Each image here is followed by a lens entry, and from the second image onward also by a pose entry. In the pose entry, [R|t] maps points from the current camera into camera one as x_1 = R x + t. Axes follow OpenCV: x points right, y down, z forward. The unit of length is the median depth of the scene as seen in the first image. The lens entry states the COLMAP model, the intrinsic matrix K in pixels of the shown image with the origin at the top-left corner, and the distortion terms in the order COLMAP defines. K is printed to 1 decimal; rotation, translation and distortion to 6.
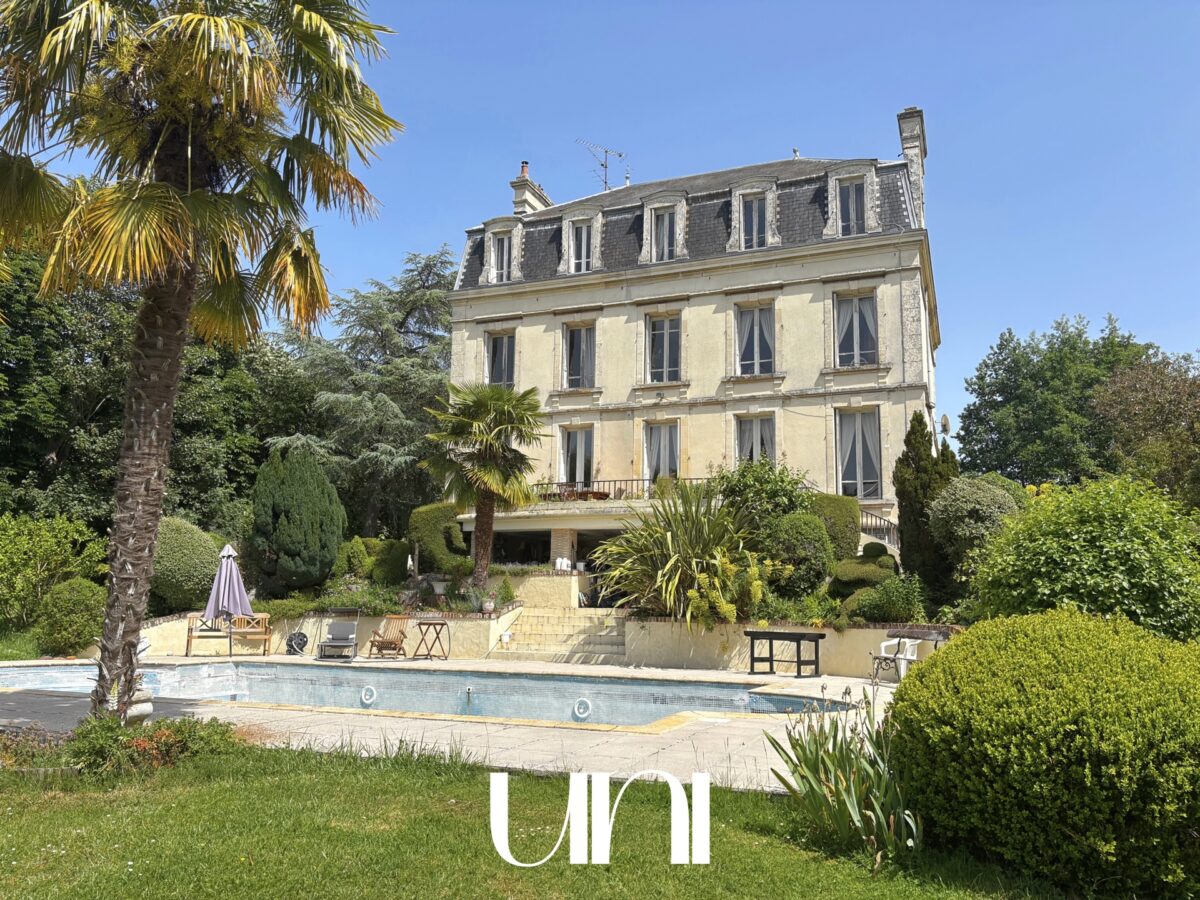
lens RADIAL K [[971.0, 0, 603.0], [0, 971.0, 458.6], [0, 0, 1]] dist [0.001921, -0.001005]
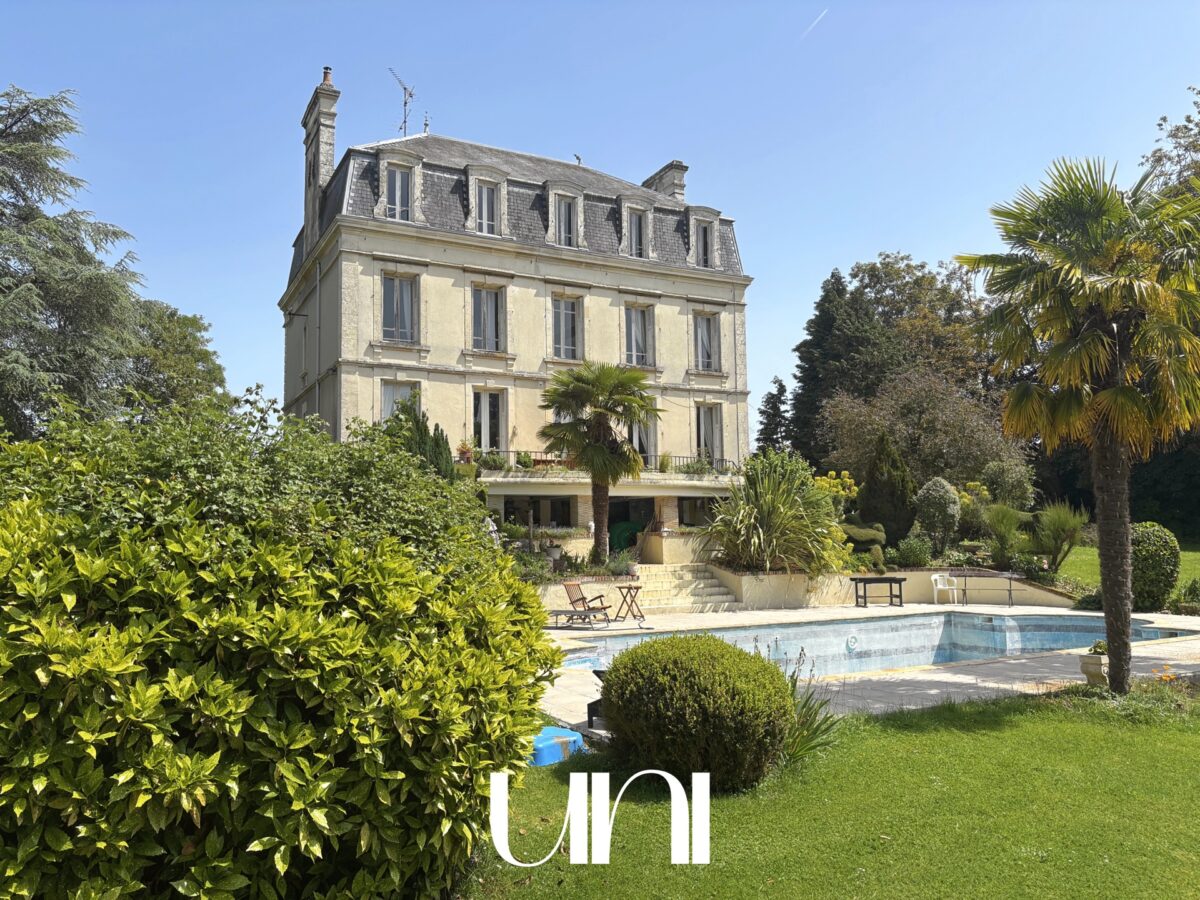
lens RADIAL K [[919.6, 0, 600.2], [0, 919.6, 440.8], [0, 0, 1]] dist [0.047151, -0.050356]
pose [[0.622848, 0.069240, 0.779273, -0.715778], [-0.083190, 0.996290, -0.022032, 0.032169], [-0.777908, -0.051105, 0.626297, 0.325737]]
